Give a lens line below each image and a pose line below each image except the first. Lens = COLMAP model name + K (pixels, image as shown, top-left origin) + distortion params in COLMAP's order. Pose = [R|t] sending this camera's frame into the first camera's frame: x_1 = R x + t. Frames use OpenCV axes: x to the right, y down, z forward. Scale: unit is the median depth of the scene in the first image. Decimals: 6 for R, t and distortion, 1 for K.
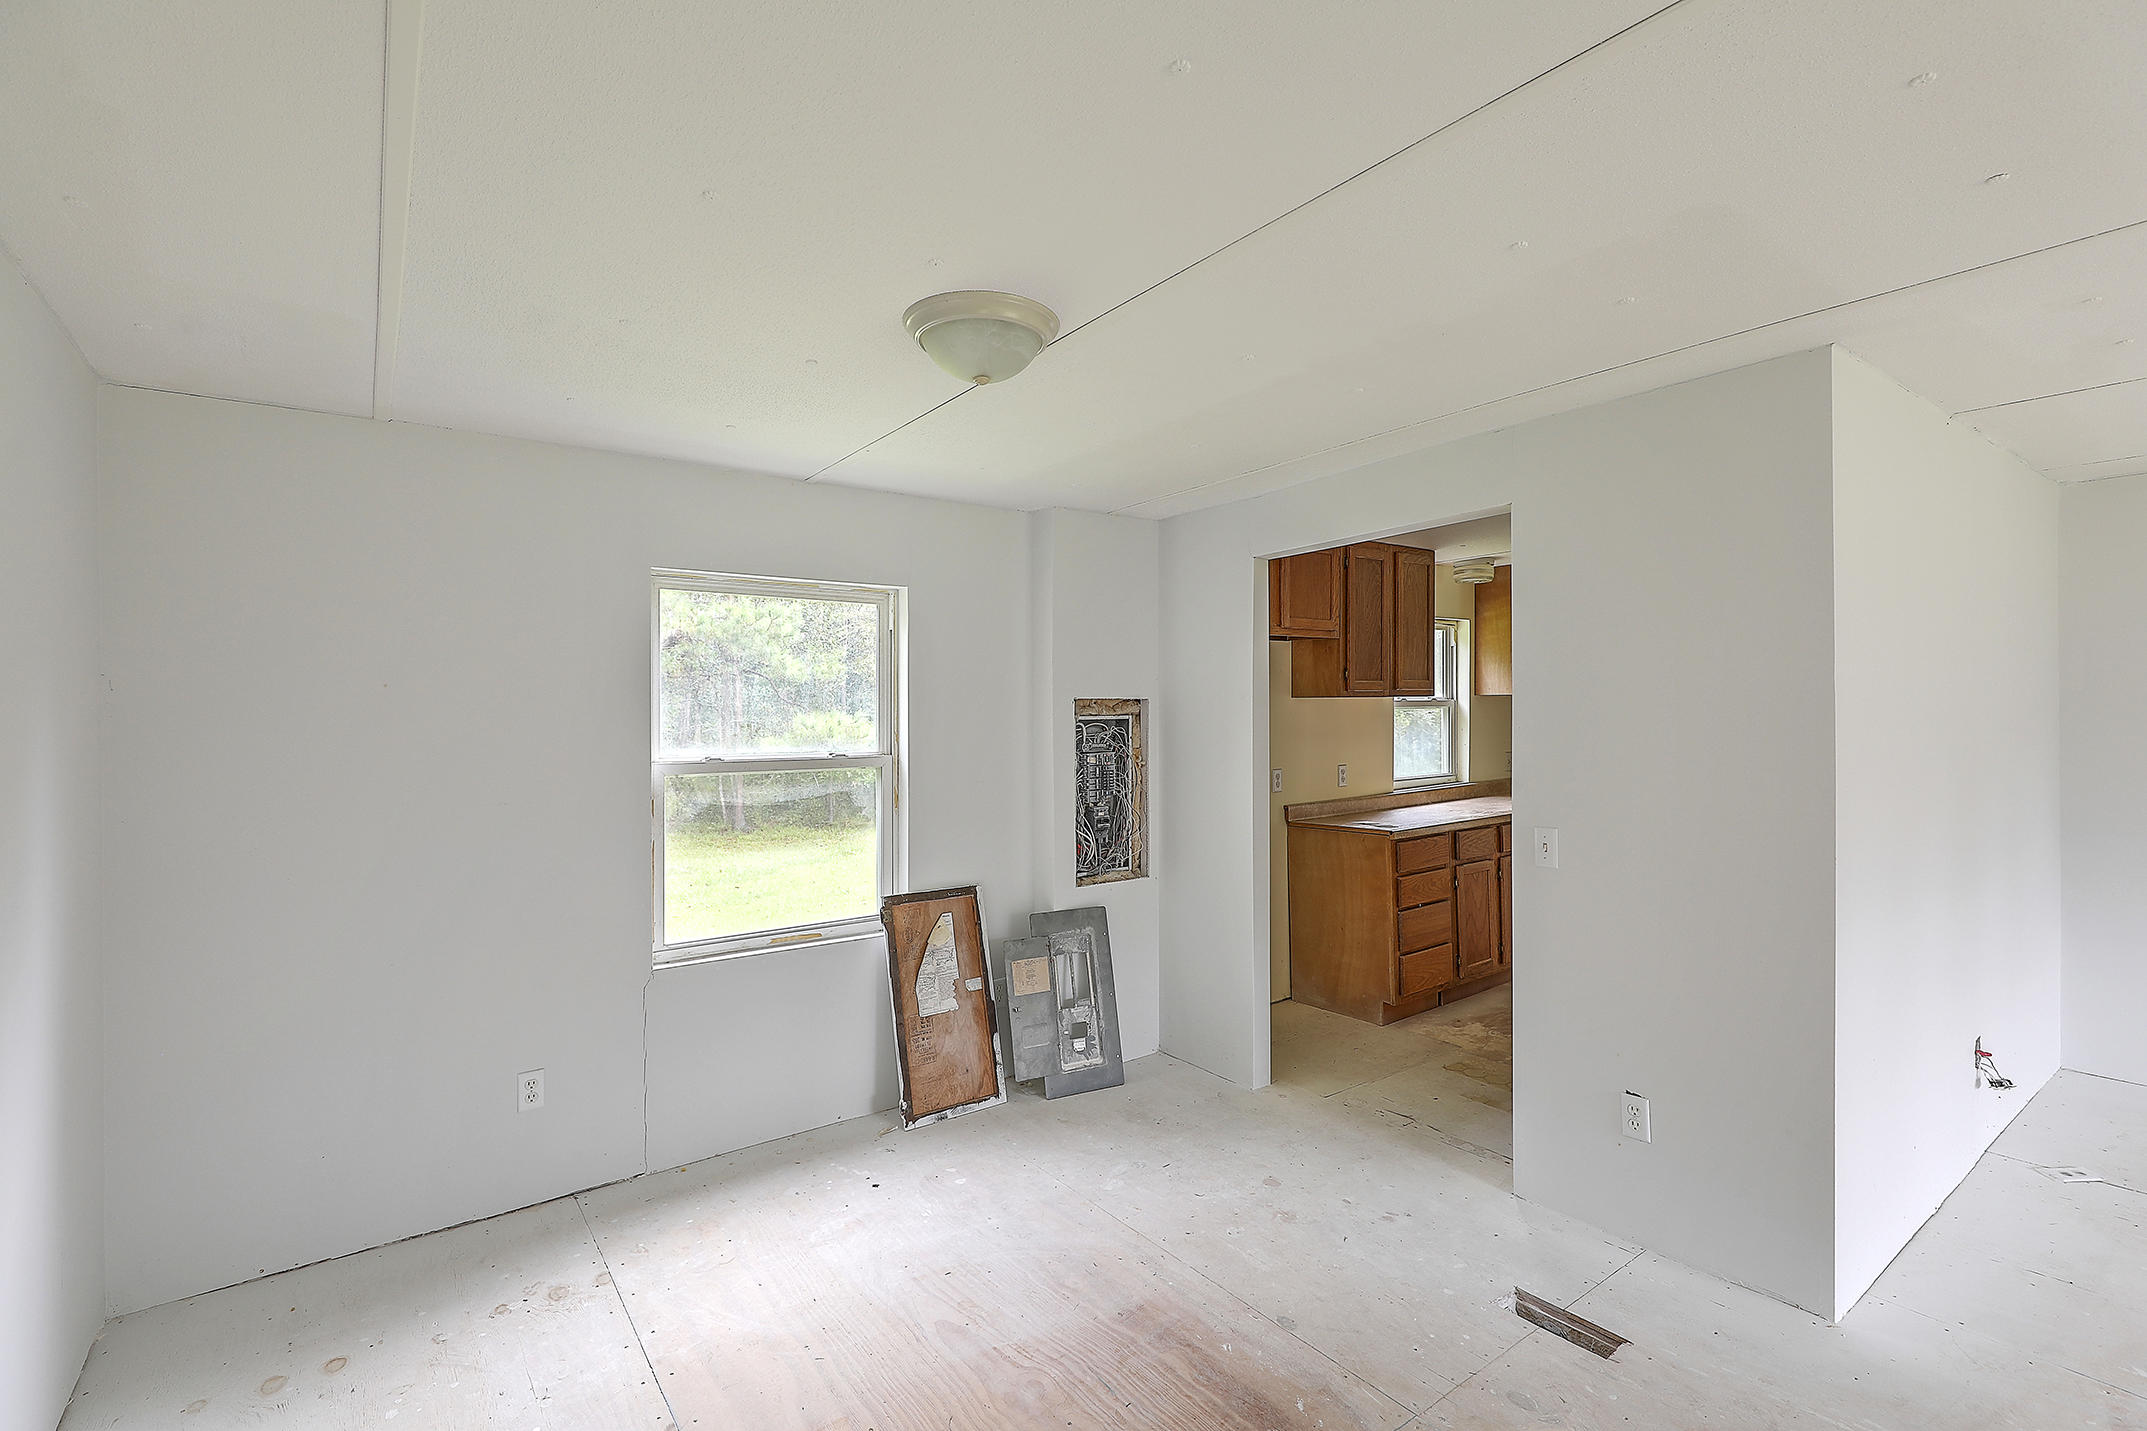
lens RADIAL K [[977.9, 0, 1080.0], [0, 977.9, 700.0], [0, 0, 1]] dist [0.002958, -0.000161]
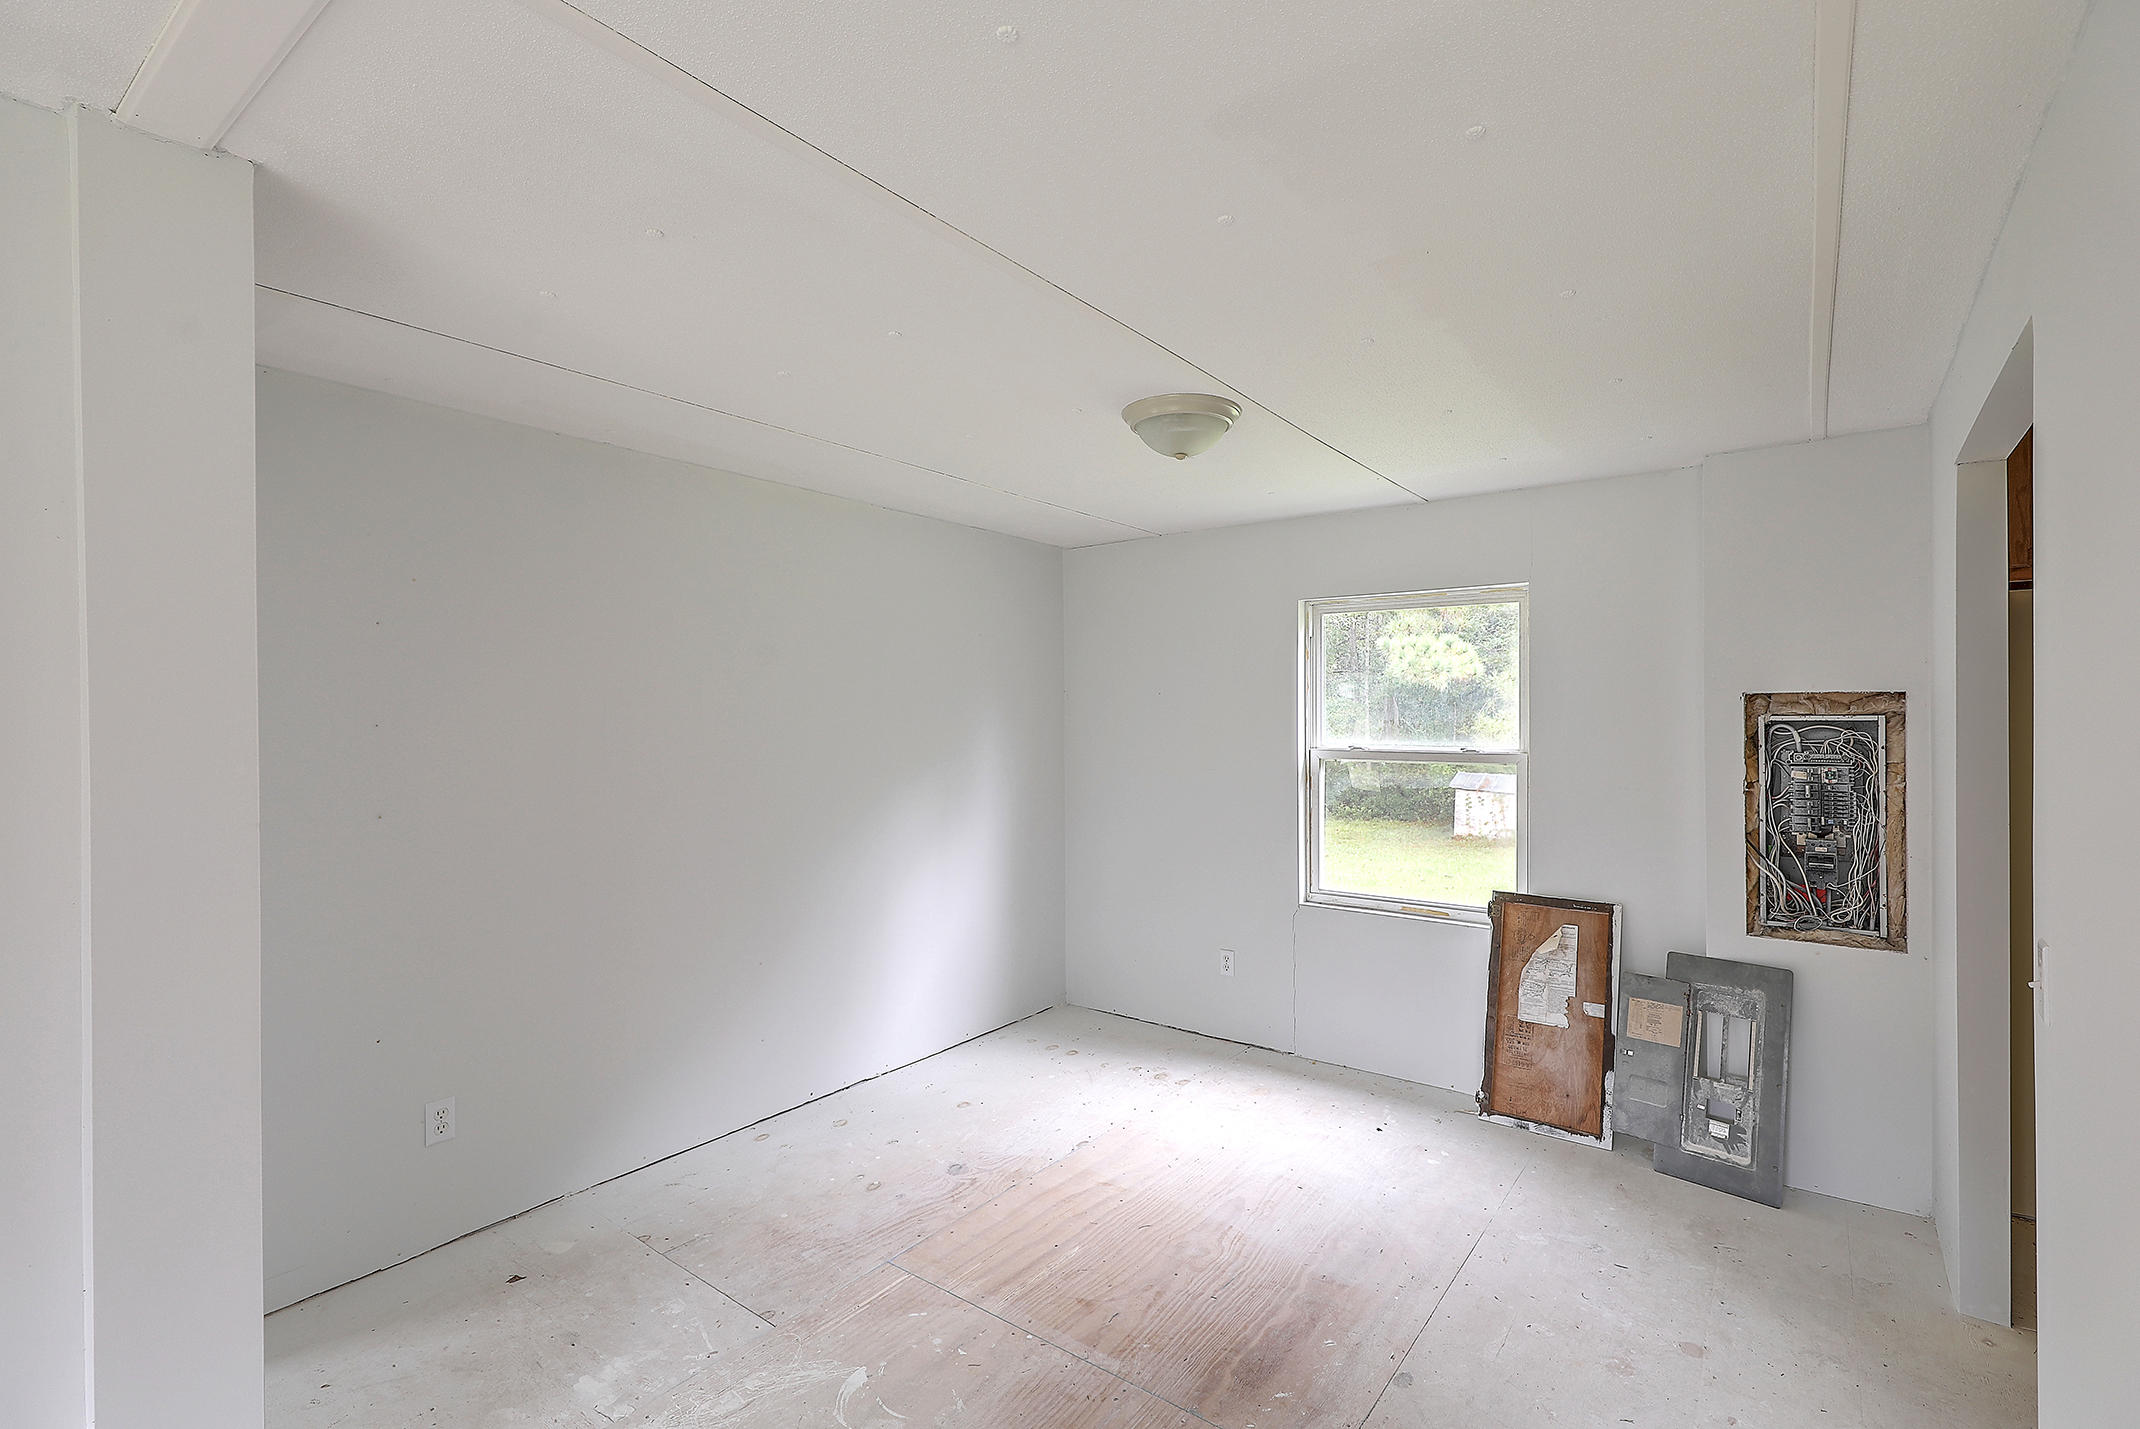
lens RADIAL K [[974.7, 0, 1070.9], [0, 974.7, 706.4], [0, 0, 1]] dist [0.002958, -0.000161]
pose [[0.276975, -0.000320, -0.960877, 0.624863], [0.013242, 0.999906, 0.003484, -0.000891], [0.960786, -0.013689, 0.276953, 0.284352]]
